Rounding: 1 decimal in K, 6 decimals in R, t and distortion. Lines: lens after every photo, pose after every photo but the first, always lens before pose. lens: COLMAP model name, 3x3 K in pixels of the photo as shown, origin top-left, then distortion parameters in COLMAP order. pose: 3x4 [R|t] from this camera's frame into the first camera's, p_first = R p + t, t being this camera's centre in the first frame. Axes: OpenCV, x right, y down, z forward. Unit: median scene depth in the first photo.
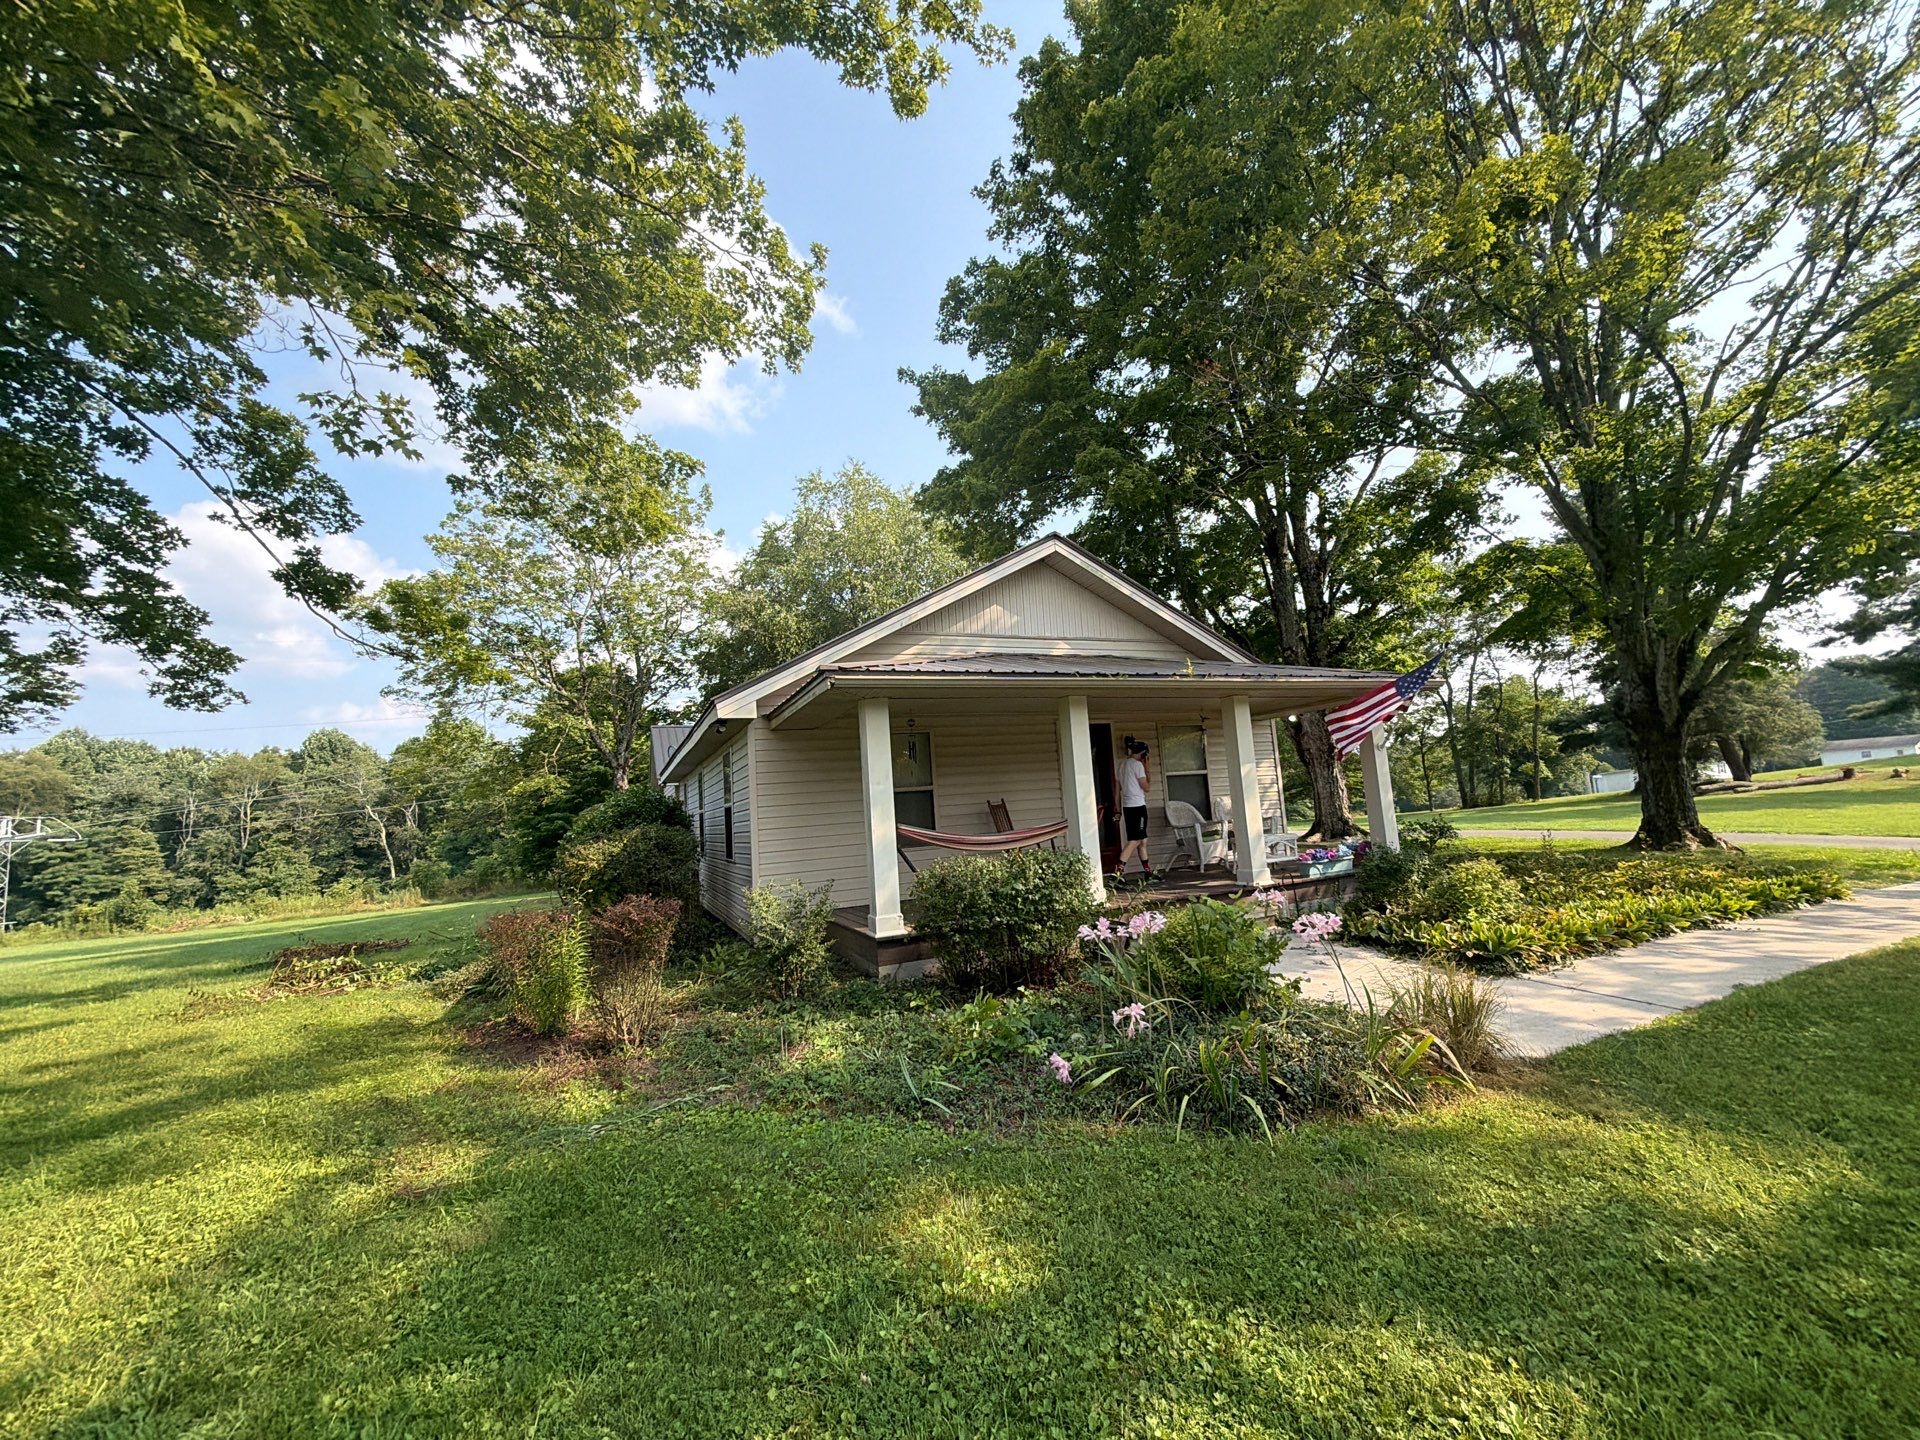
lens RADIAL K [[766.8, 0, 955.8], [0, 766.8, 722.5], [0, 0, 1]] dist [0.005941, -0.001548]
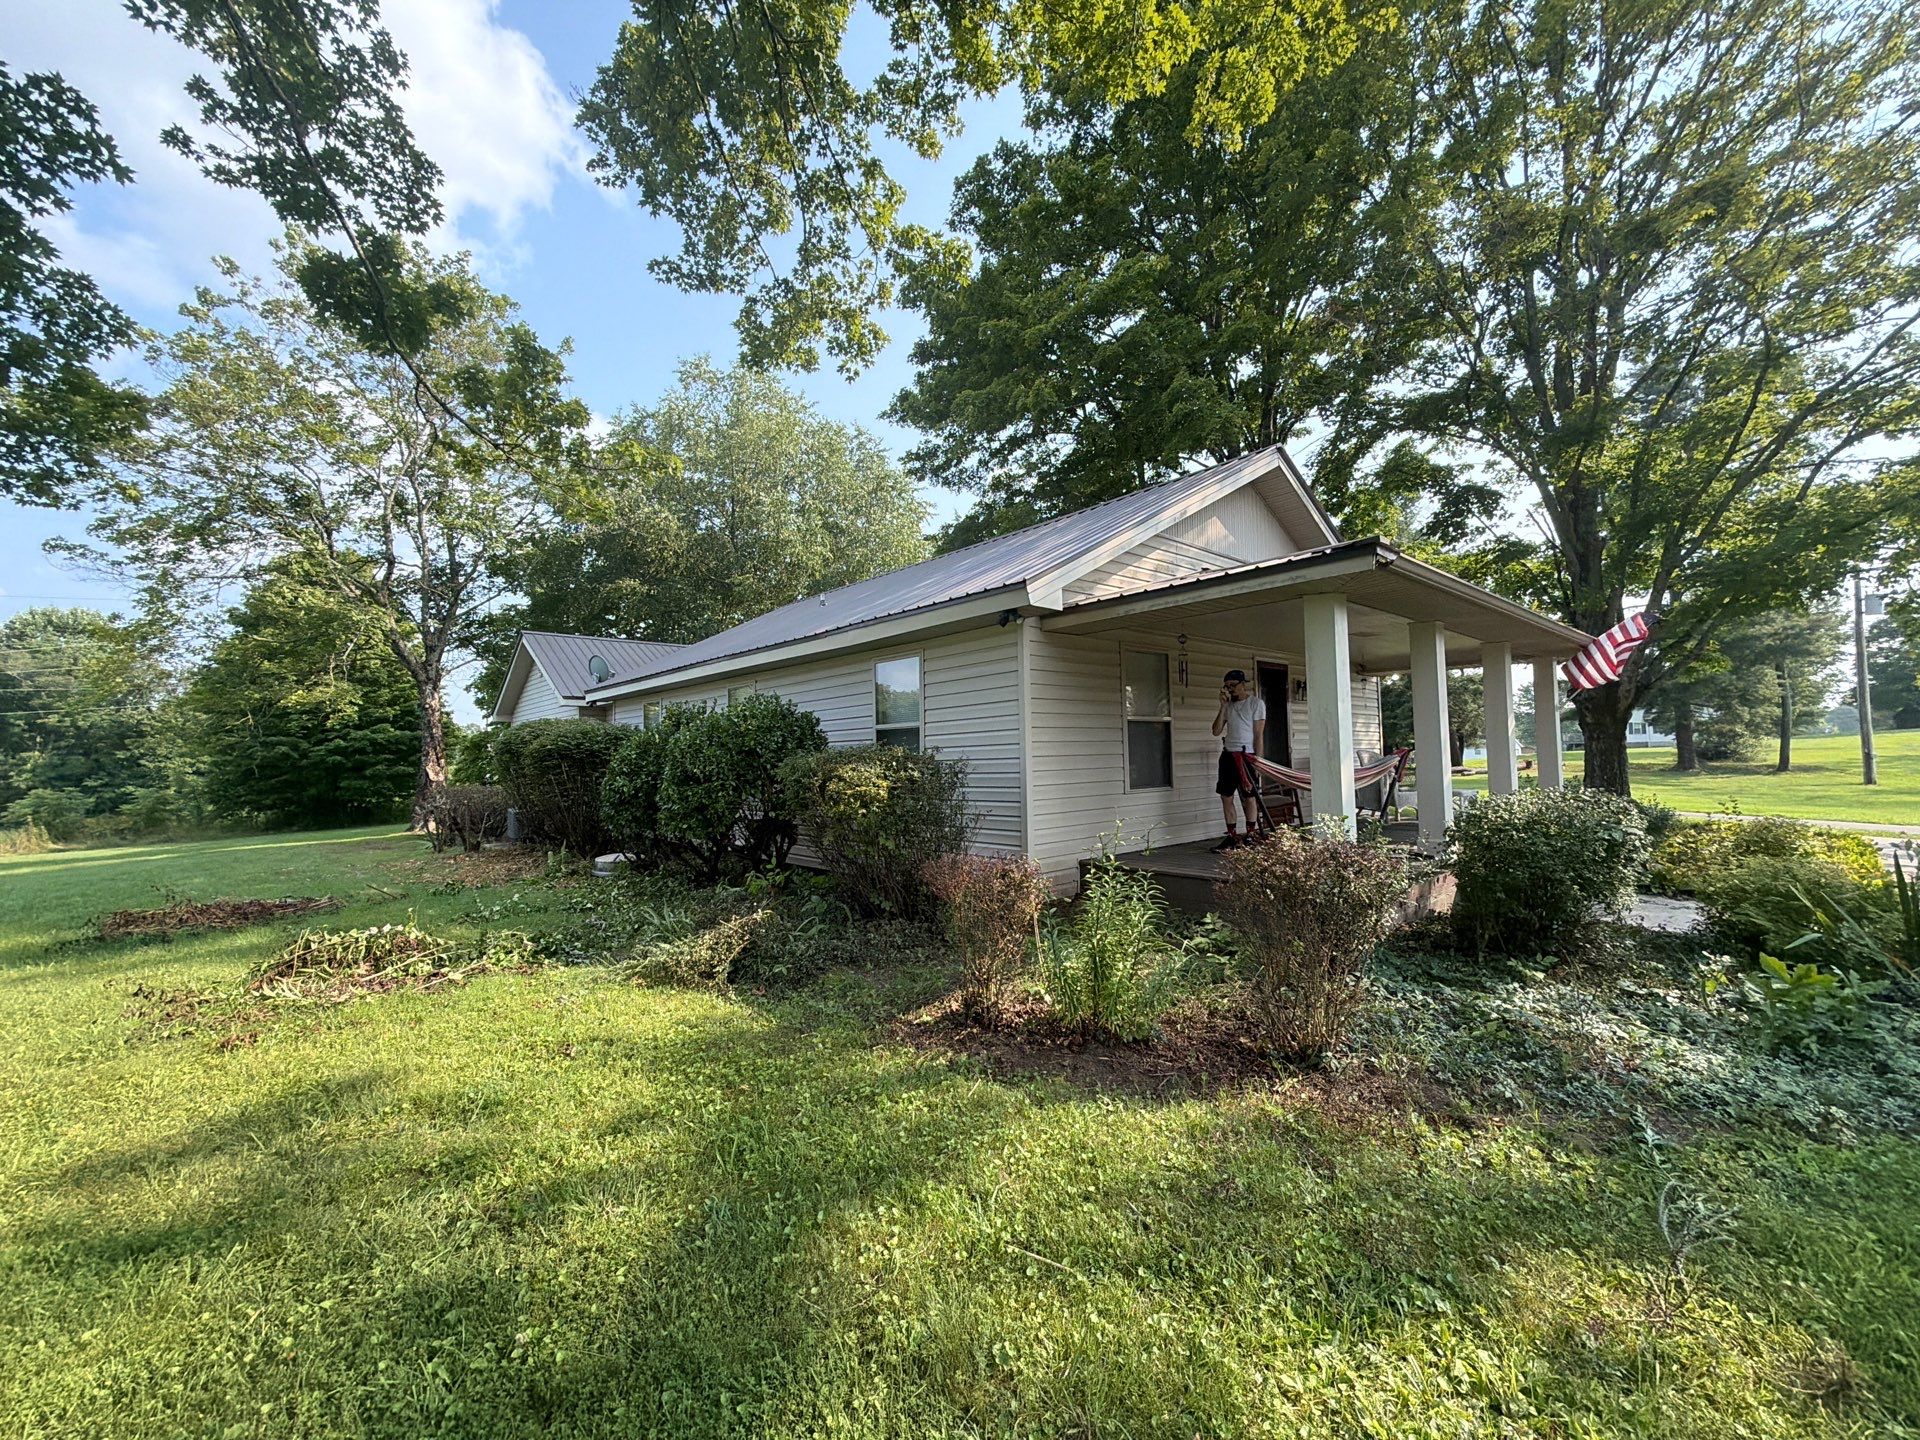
lens RADIAL K [[766.8, 0, 962.6], [0, 766.8, 717.9], [0, 0, 1]] dist [0.005941, -0.001548]
pose [[0.949679, 0.064871, 0.306435, -0.253056], [-0.080372, 0.996032, 0.038225, 0.033759], [-0.302739, -0.060930, 0.951124, 0.125628]]
